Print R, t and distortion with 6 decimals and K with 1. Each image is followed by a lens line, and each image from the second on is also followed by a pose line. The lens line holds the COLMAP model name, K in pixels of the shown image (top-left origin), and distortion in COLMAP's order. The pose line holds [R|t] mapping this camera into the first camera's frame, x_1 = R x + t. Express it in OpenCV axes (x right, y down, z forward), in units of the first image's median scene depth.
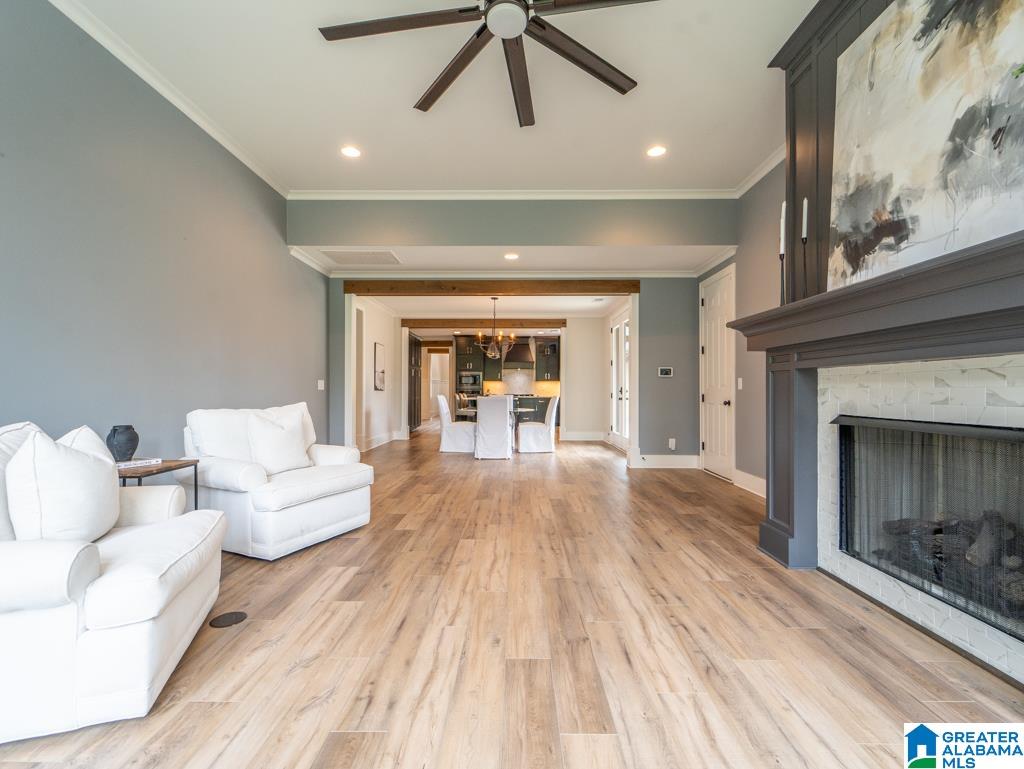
lens RADIAL K [[509.5, 0, 531.7], [0, 509.5, 387.7], [0, 0, 1]] dist [0.001788, -0.000263]
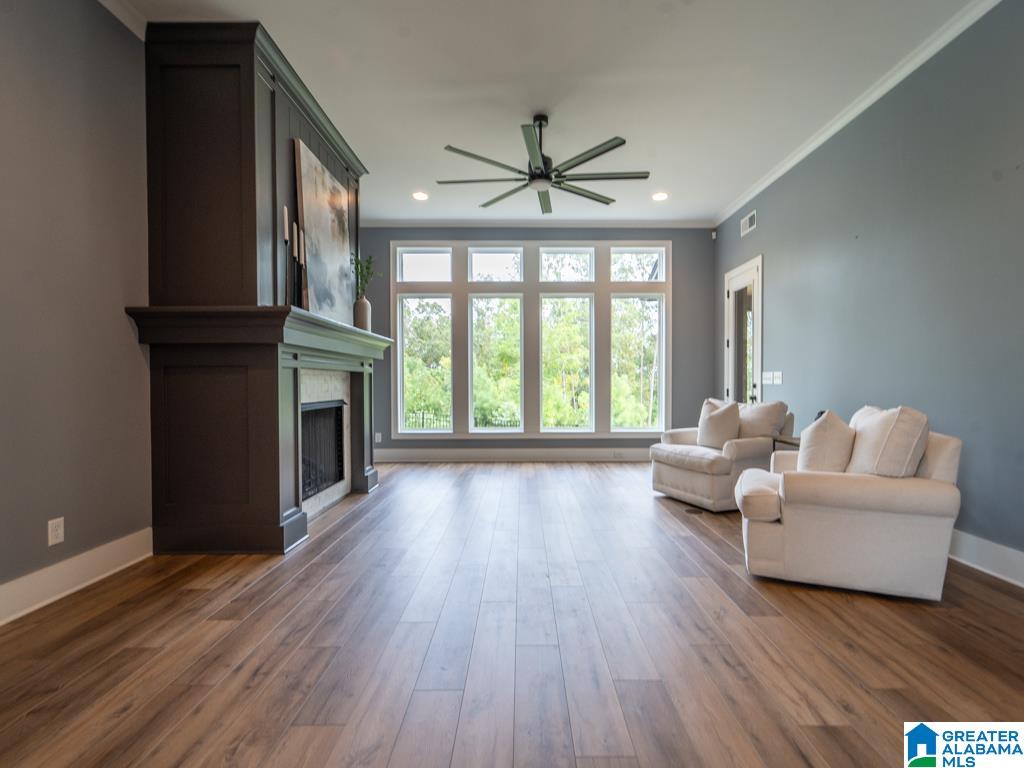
lens RADIAL K [[509.5, 0, 531.7], [0, 509.5, 387.2], [0, 0, 1]] dist [0.001788, -0.000263]
pose [[-0.999988, 0.001859, 0.004534, -0.020717], [0.001894, 0.999968, 0.007756, -0.000278], [-0.004519, 0.007764, -0.999960, 1.858280]]
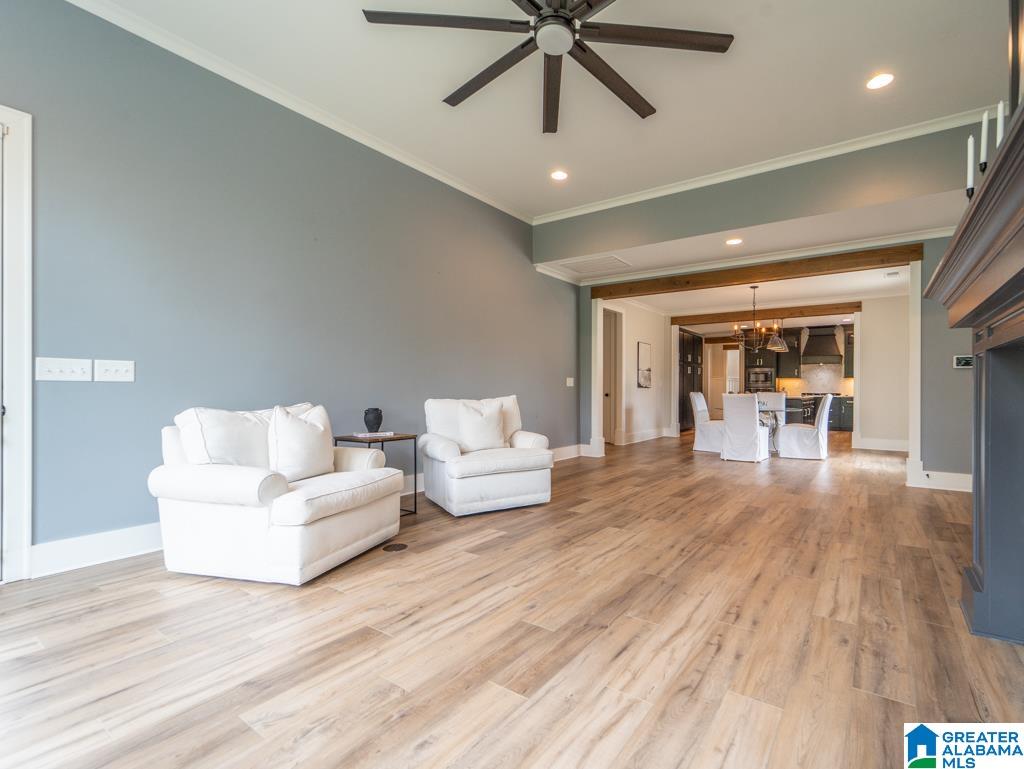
lens RADIAL K [[509.5, 0, 531.7], [0, 509.5, 387.7], [0, 0, 1]] dist [0.001788, -0.000263]
pose [[0.813346, 0.000670, -0.581780, 0.350186], [-0.000023, 0.999999, 0.001119, 0.011517], [0.581780, -0.000897, 0.813345, 0.059516]]
